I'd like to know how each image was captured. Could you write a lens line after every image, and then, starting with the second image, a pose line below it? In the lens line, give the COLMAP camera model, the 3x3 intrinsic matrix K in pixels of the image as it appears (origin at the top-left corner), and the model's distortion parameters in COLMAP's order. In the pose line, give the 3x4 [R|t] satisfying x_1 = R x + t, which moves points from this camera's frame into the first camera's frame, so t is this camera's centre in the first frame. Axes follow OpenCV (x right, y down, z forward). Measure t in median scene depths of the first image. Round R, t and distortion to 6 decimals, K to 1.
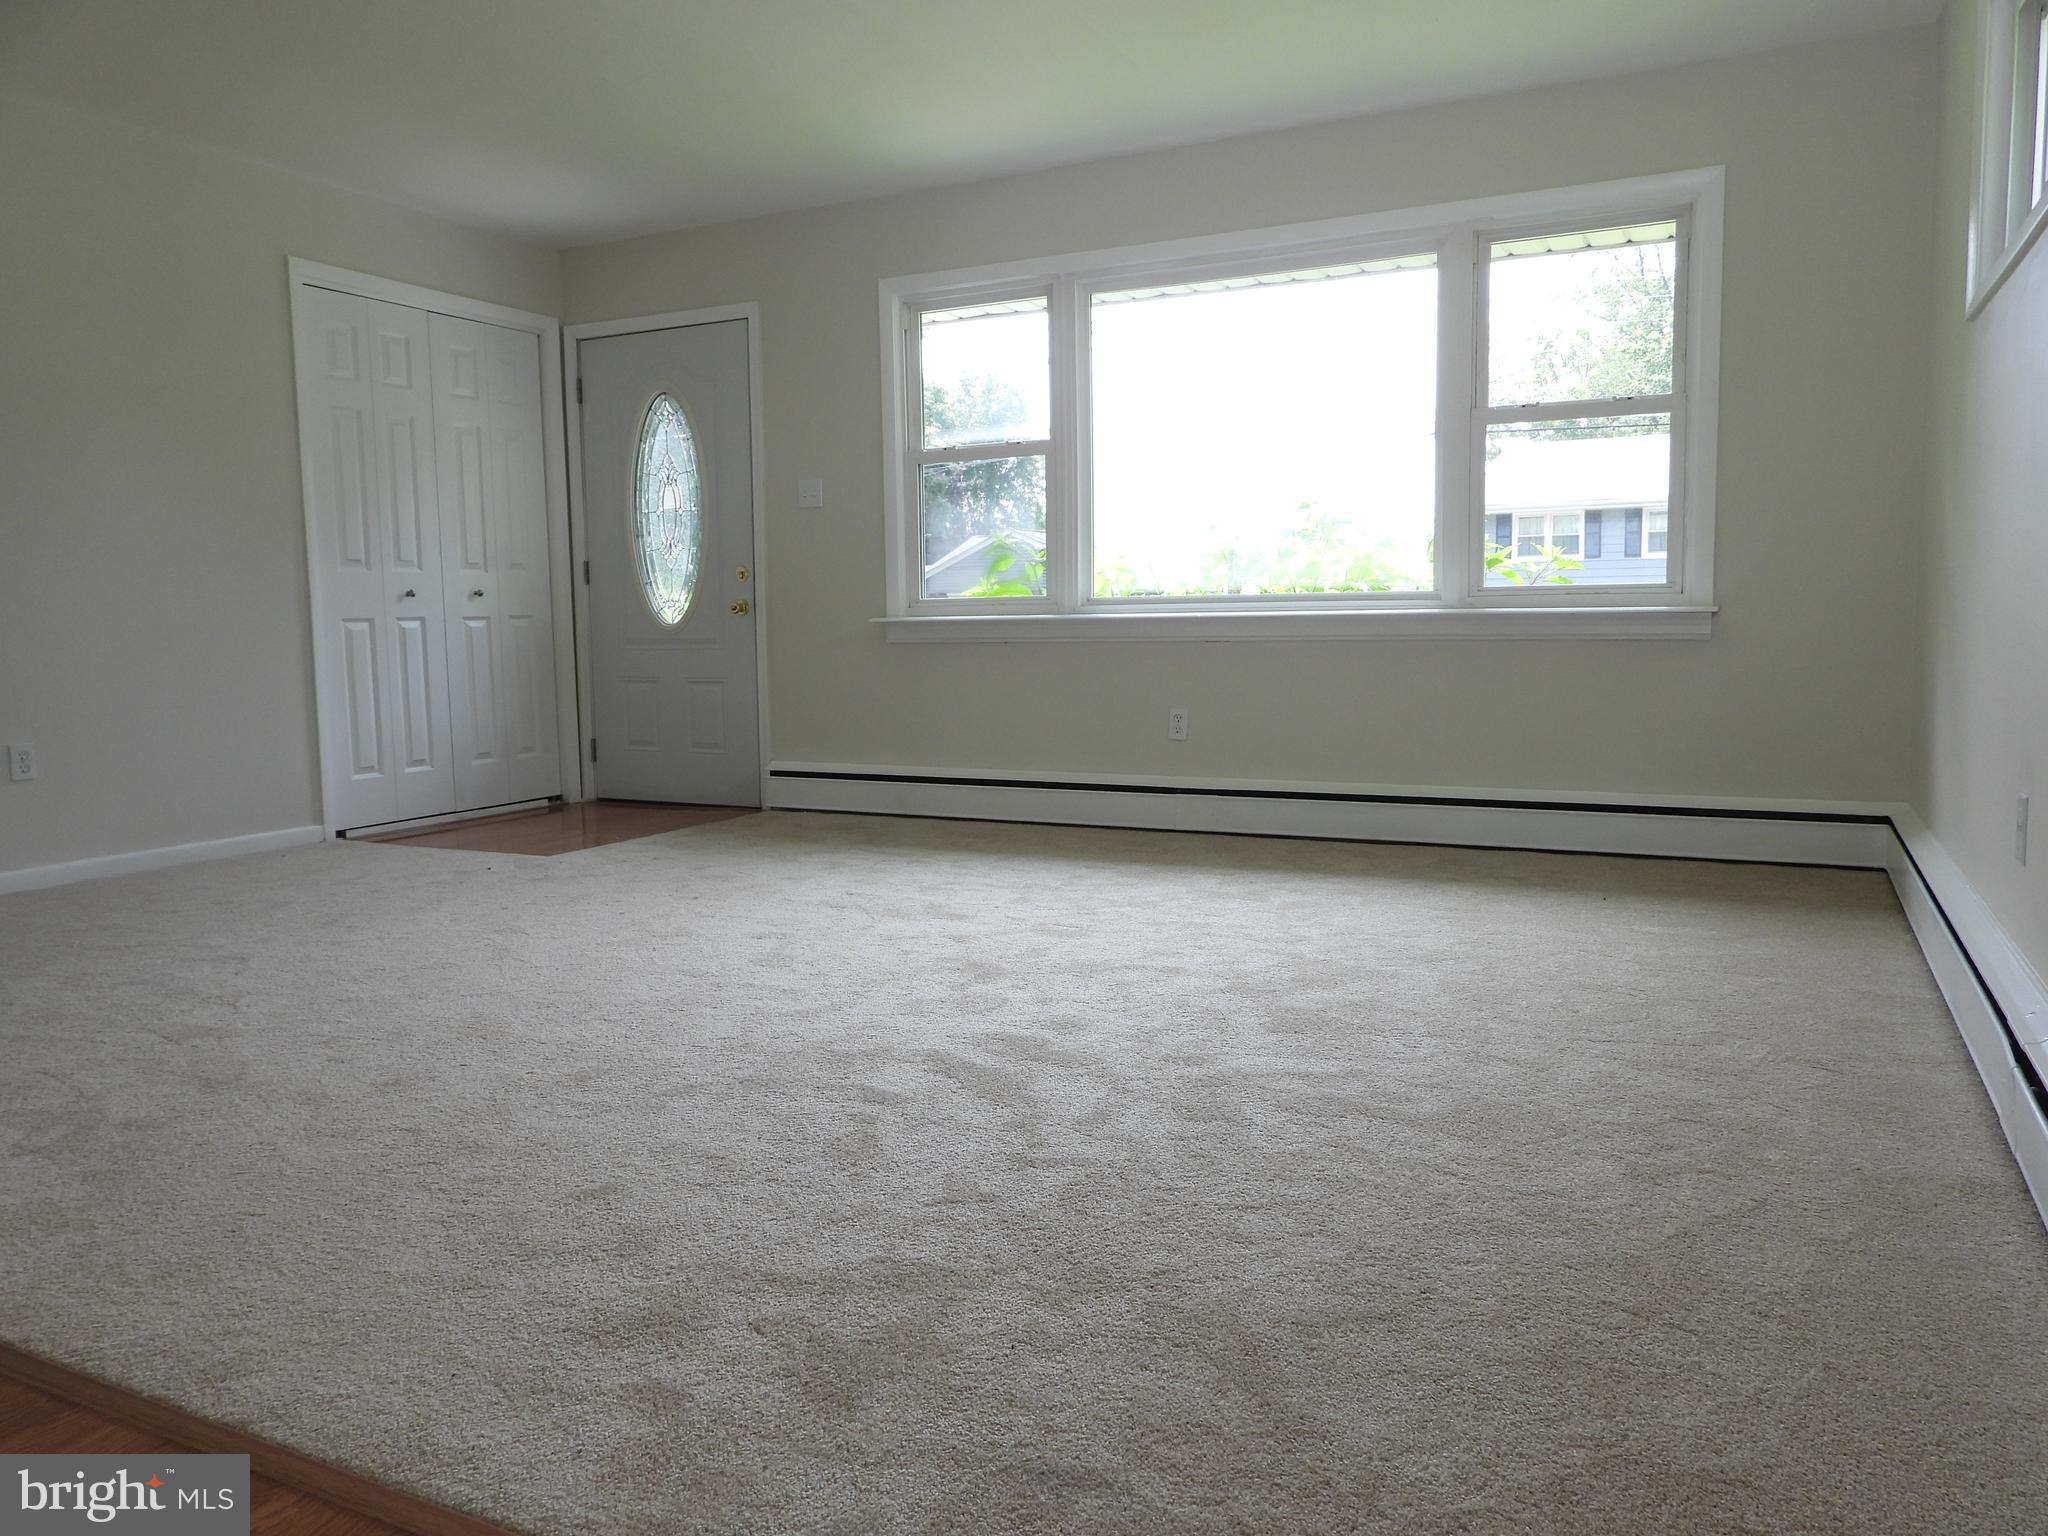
lens RADIAL K [[1471.7, 0, 1022.9], [0, 1471.7, 762.7], [0, 0, 1]] dist [-0.017175, 0.005997]
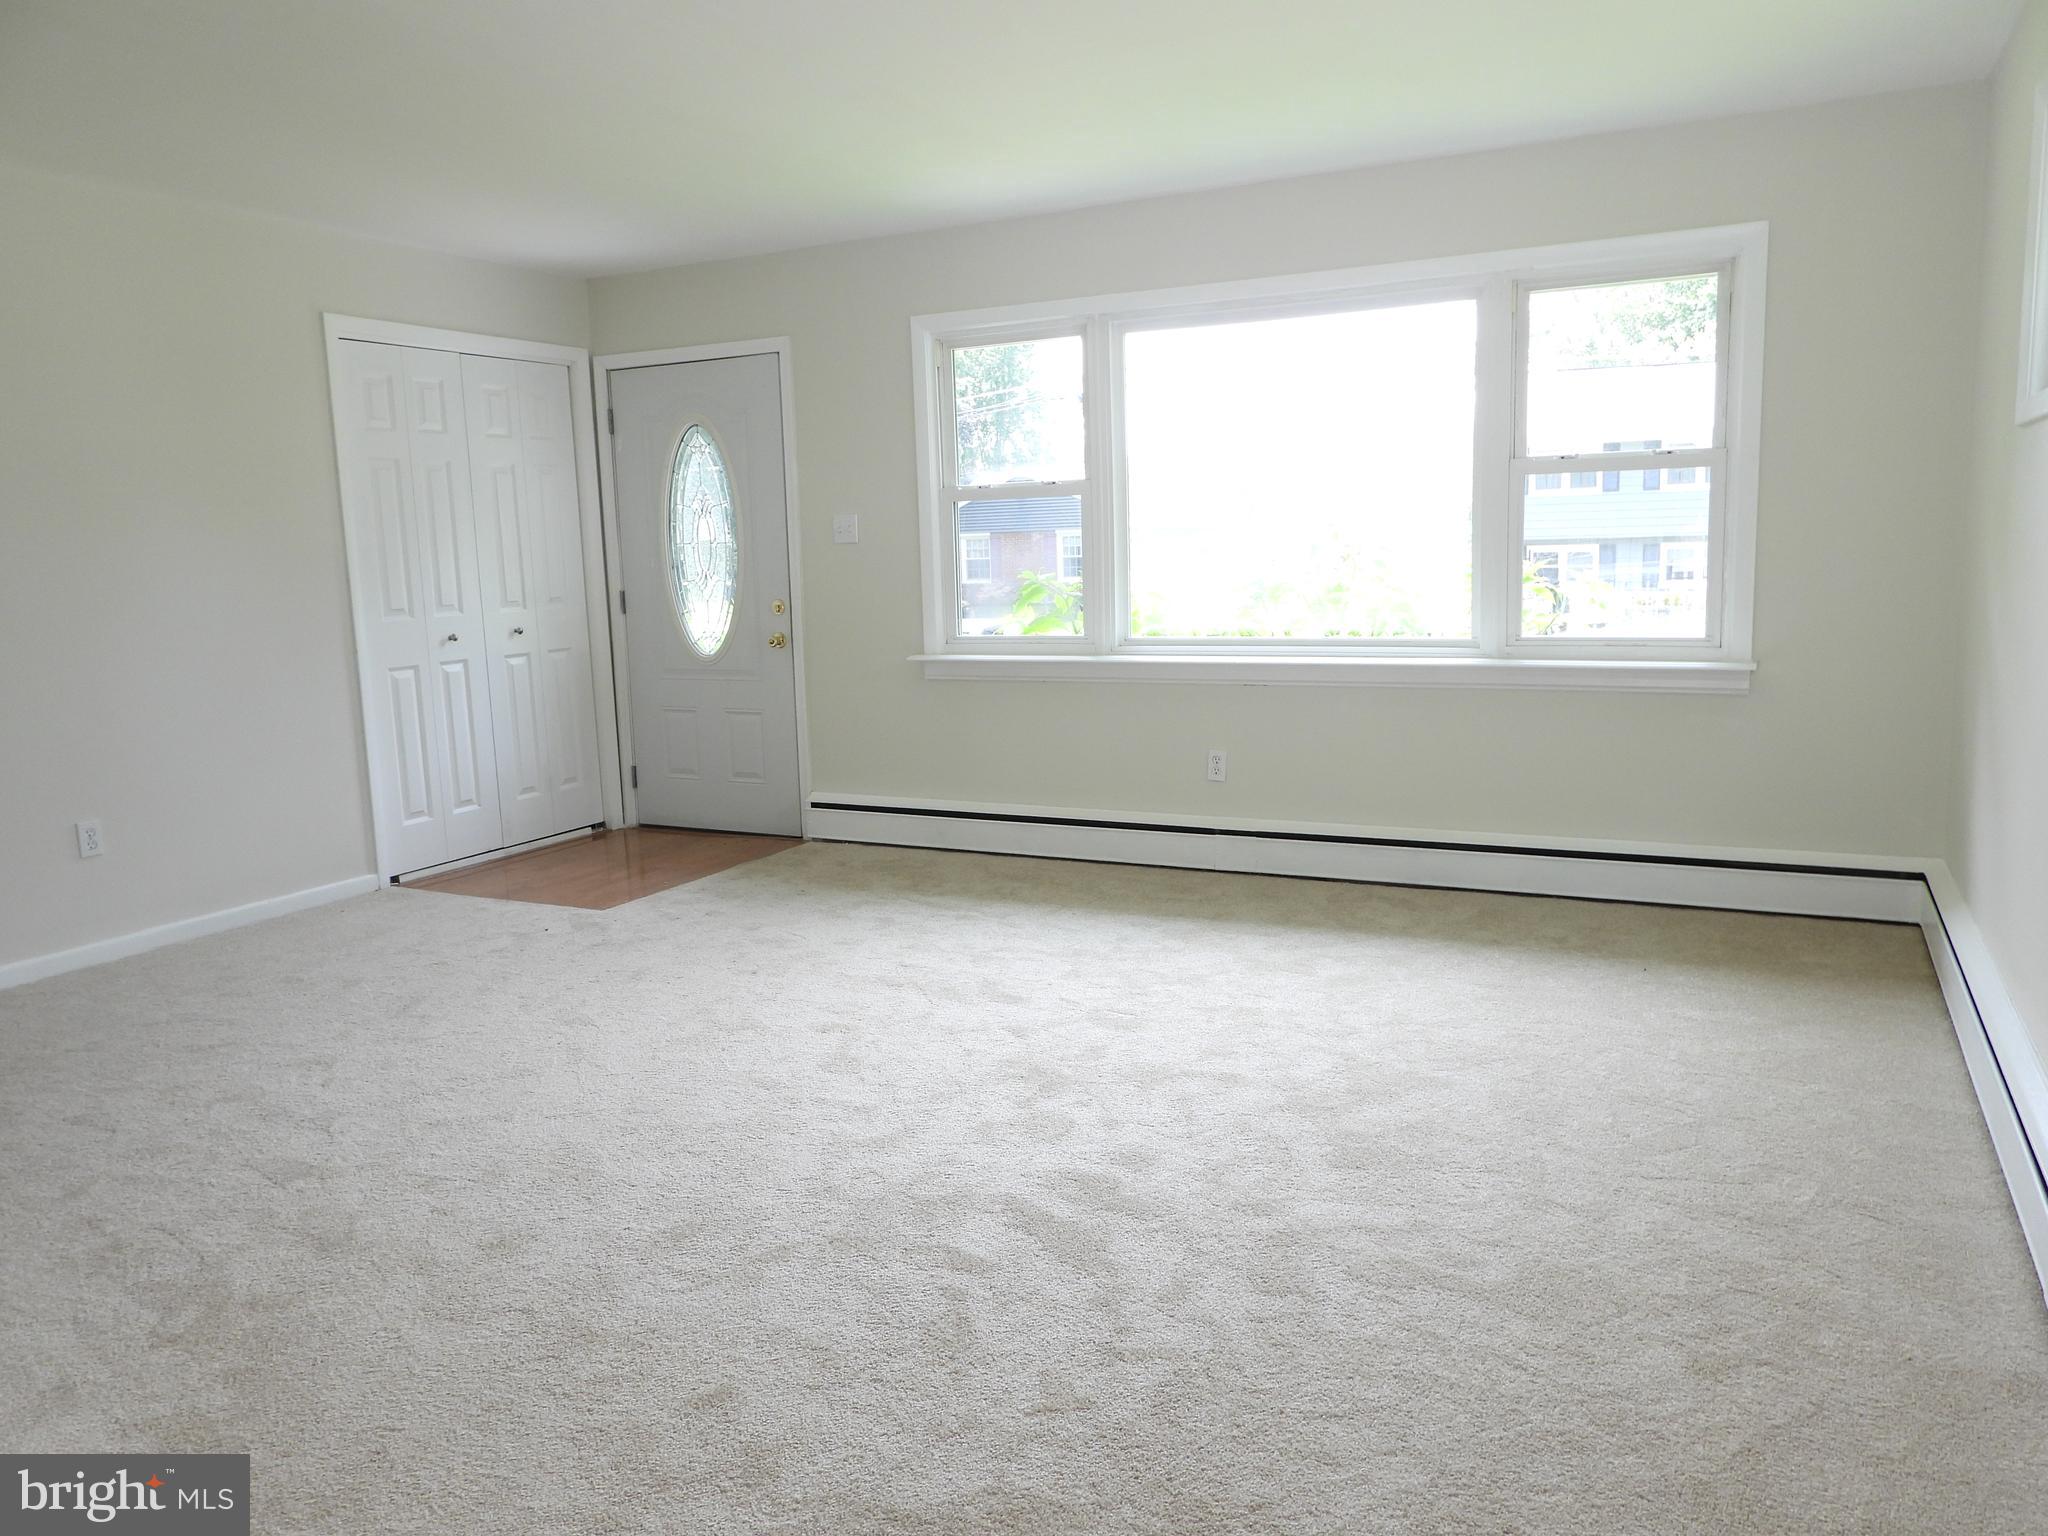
lens RADIAL K [[1471.7, 0, 1022.9], [0, 1471.7, 765.2], [0, 0, 1]] dist [-0.017175, 0.005997]
pose [[0.999860, -0.014218, -0.008826, -0.025558], [0.014636, 0.998680, 0.049241, -0.105995], [0.008114, -0.049363, 0.998748, -0.016106]]
